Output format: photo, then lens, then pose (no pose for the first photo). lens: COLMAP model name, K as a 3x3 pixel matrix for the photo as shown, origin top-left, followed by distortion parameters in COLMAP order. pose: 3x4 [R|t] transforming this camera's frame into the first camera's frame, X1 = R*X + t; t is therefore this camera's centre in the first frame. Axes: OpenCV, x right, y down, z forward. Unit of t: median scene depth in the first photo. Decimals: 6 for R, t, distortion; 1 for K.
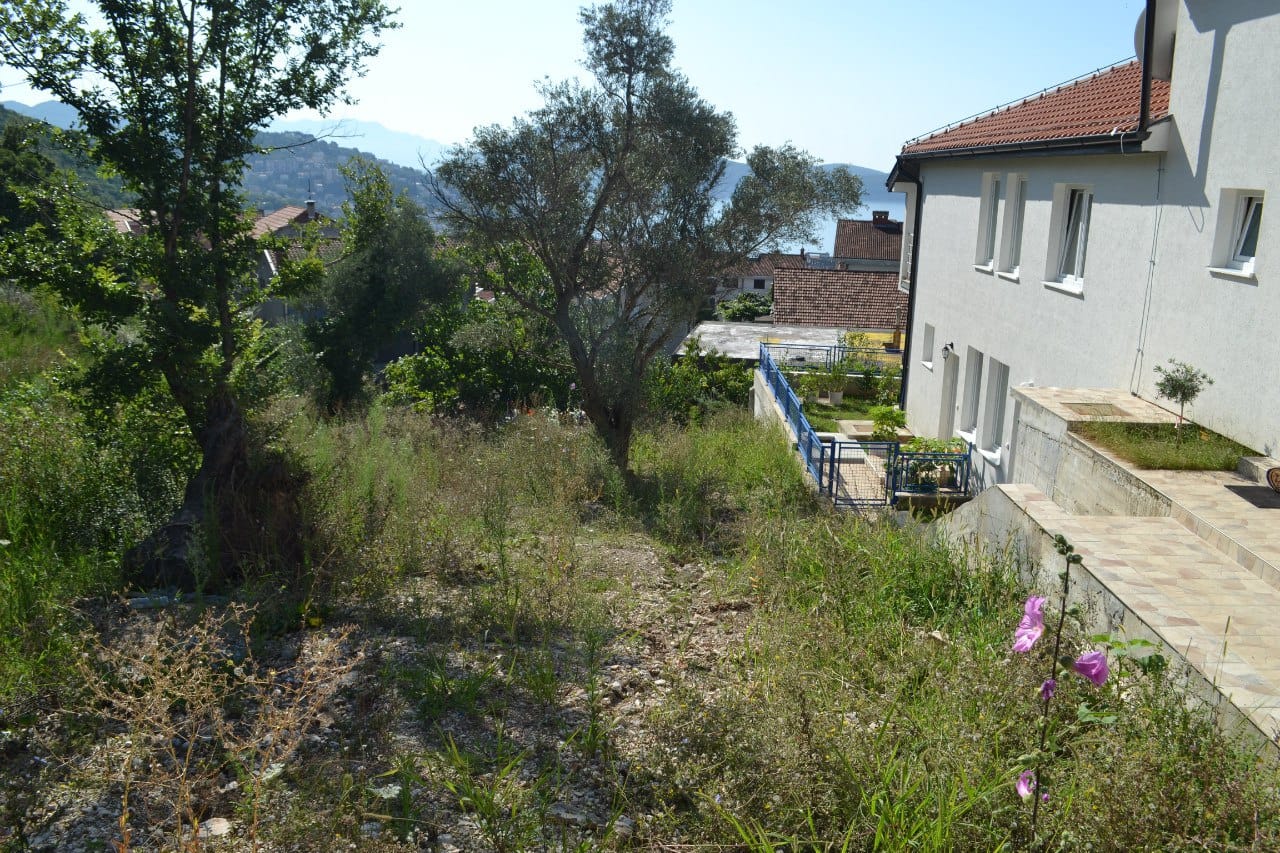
lens RADIAL K [[1023.3, 0, 646.1], [0, 1023.3, 441.8], [0, 0, 1]] dist [-0.087334, 0.016936]
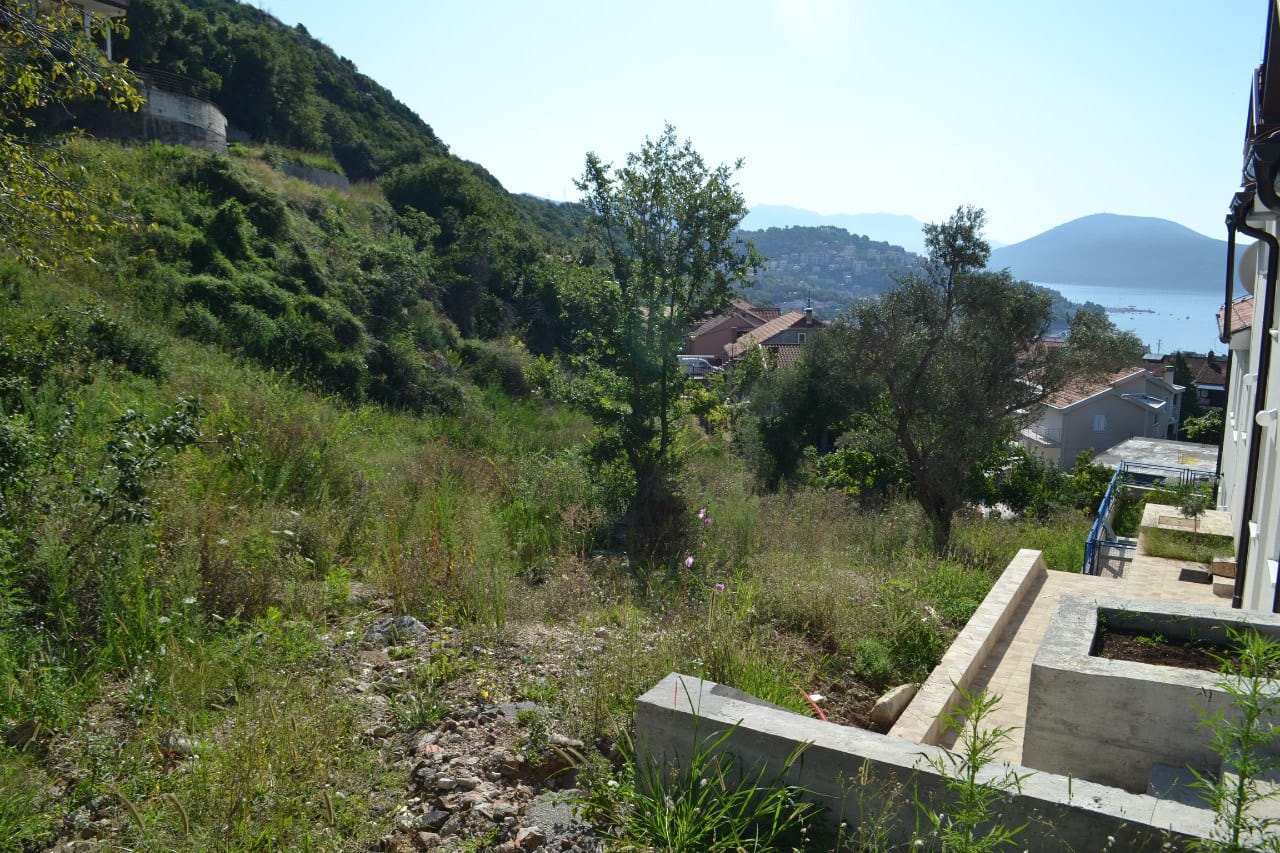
lens RADIAL K [[1023.3, 0, 646.1], [0, 1023.3, 441.8], [0, 0, 1]] dist [-0.087334, 0.016936]
pose [[0.877921, 0.071629, -0.473417, 0.520399], [-0.112569, 0.991910, -0.058673, 0.028597], [0.465384, 0.104802, 0.878882, -0.782713]]
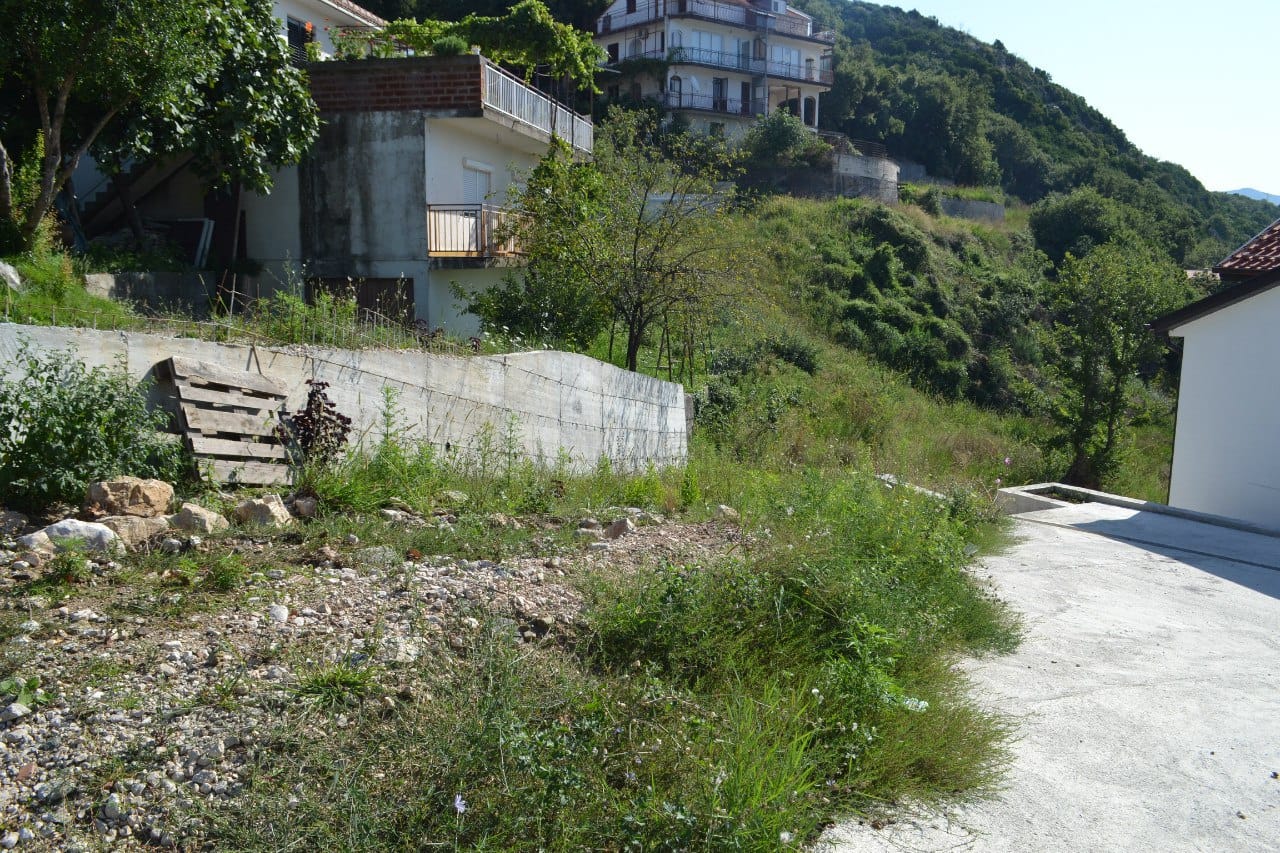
lens RADIAL K [[1023.3, 0, 646.1], [0, 1023.3, 441.8], [0, 0, 1]] dist [-0.087334, 0.016936]
pose [[0.409804, 0.153138, -0.899227, 1.785752], [-0.233921, 0.970484, 0.058669, 0.051320], [0.881670, 0.186305, 0.433531, -1.525058]]
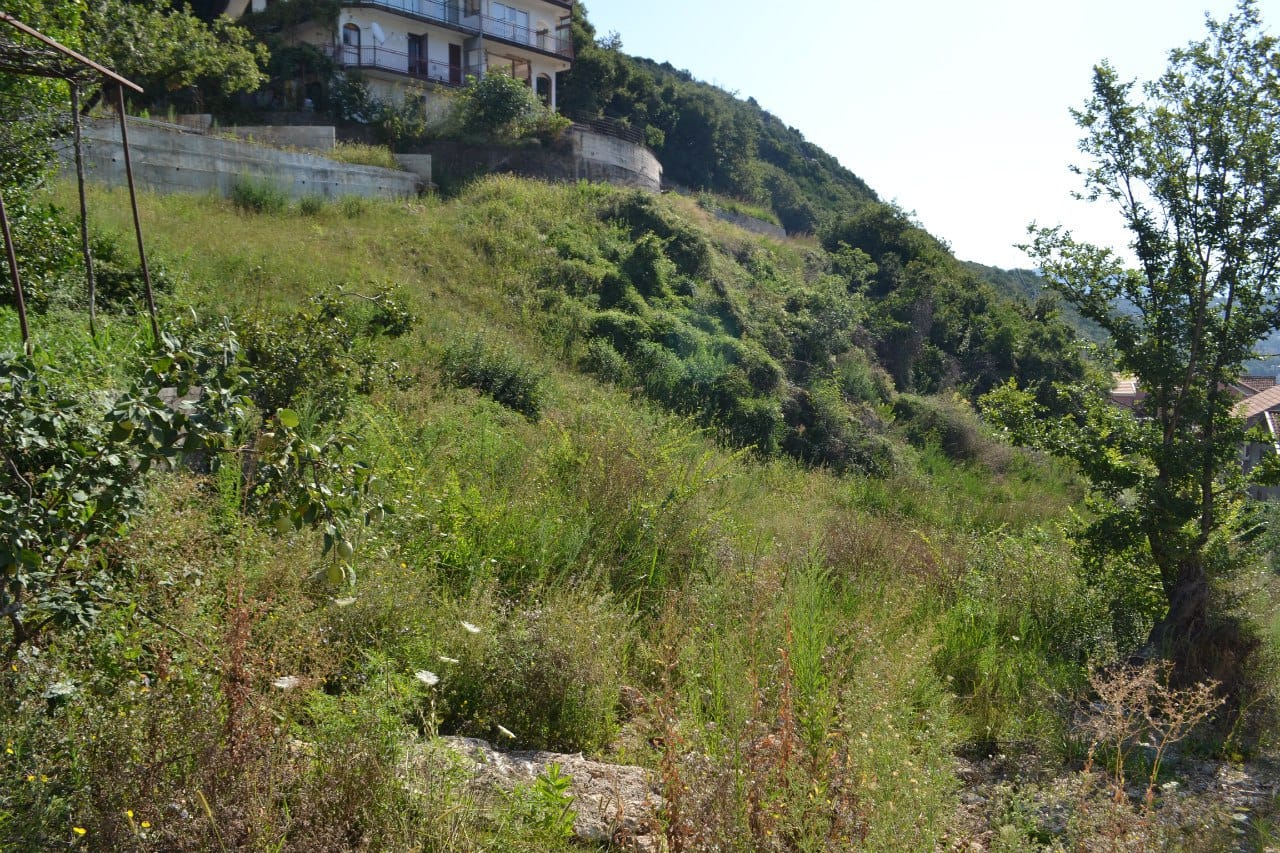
lens RADIAL K [[1023.3, 0, 646.1], [0, 1023.3, 441.8], [0, 0, 1]] dist [-0.087334, 0.016936]
pose [[0.604274, 0.067798, -0.793887, 0.116448], [-0.189976, 0.979897, -0.060918, 0.009720], [0.773797, 0.187631, 0.605006, -0.246013]]
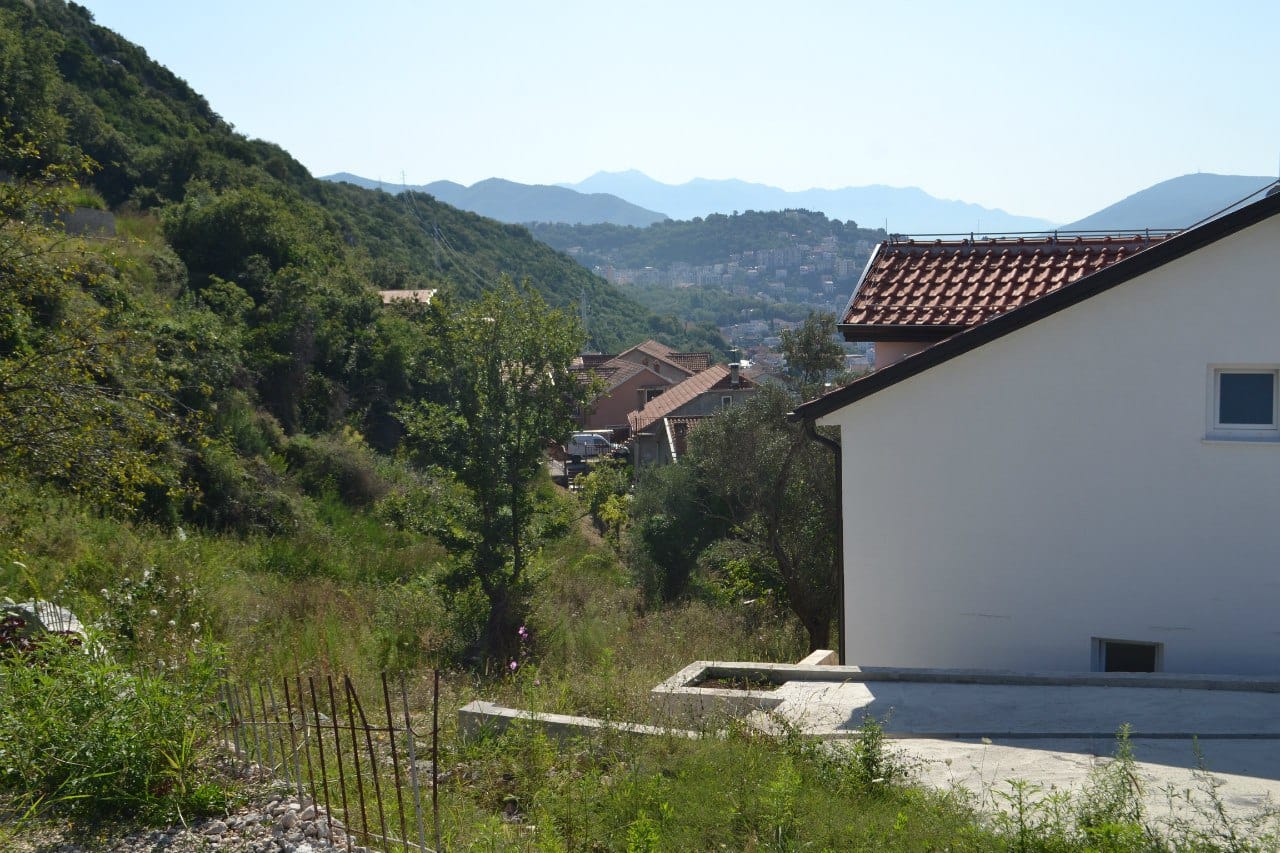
lens RADIAL K [[1540.8, 0, 640.0], [0, 1540.8, 426.5], [0, 0, 1]] dist [-0.040529, 0.008304]
pose [[0.908799, 0.000829, -0.417233, 1.164844], [-0.063210, 0.988729, -0.135717, 0.033599], [0.412418, 0.149713, 0.898609, -1.798860]]
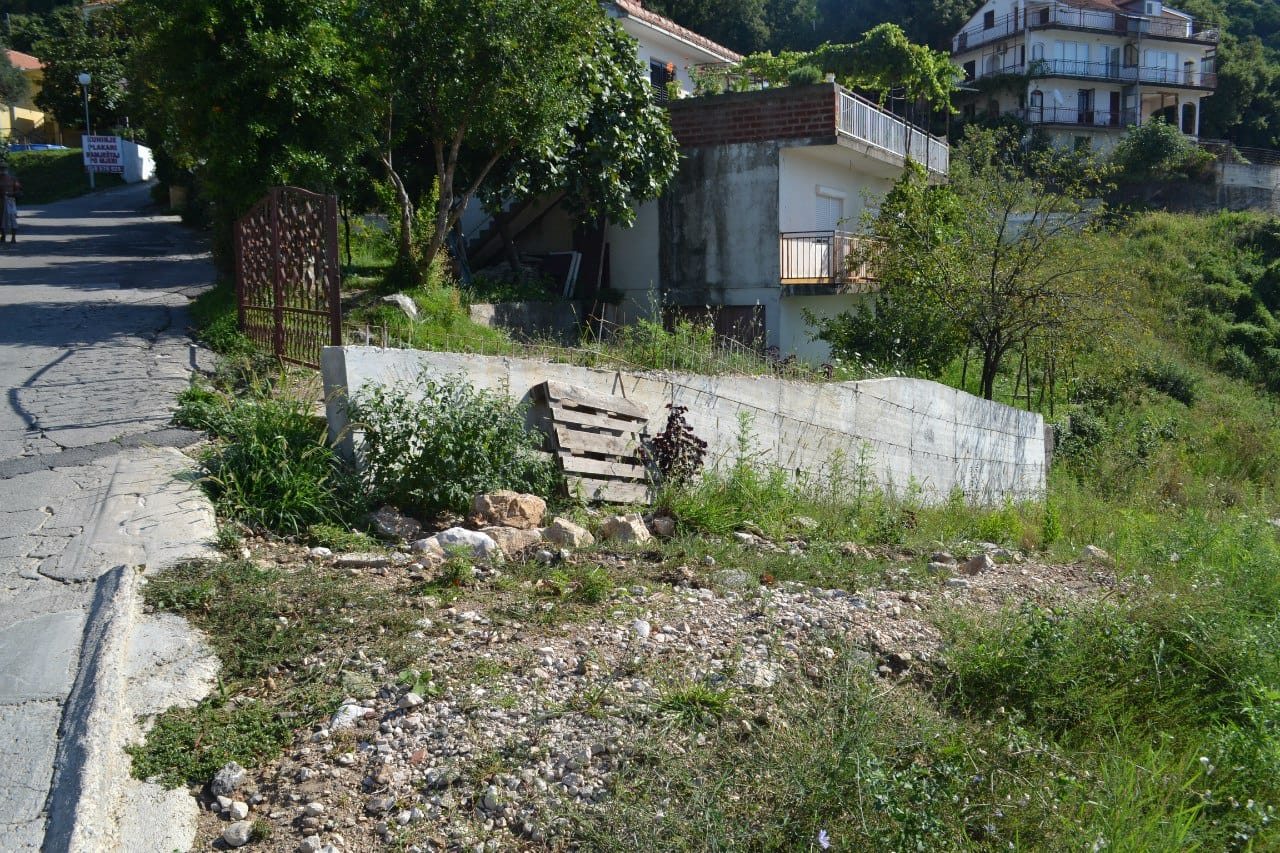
lens RADIAL K [[1023.3, 0, 646.1], [0, 1023.3, 441.8], [0, 0, 1]] dist [-0.087334, 0.016936]
pose [[0.087161, 0.136782, -0.986759, 1.782369], [-0.233732, 0.965687, 0.113216, 0.052145], [0.968387, 0.220769, 0.116141, -1.530806]]
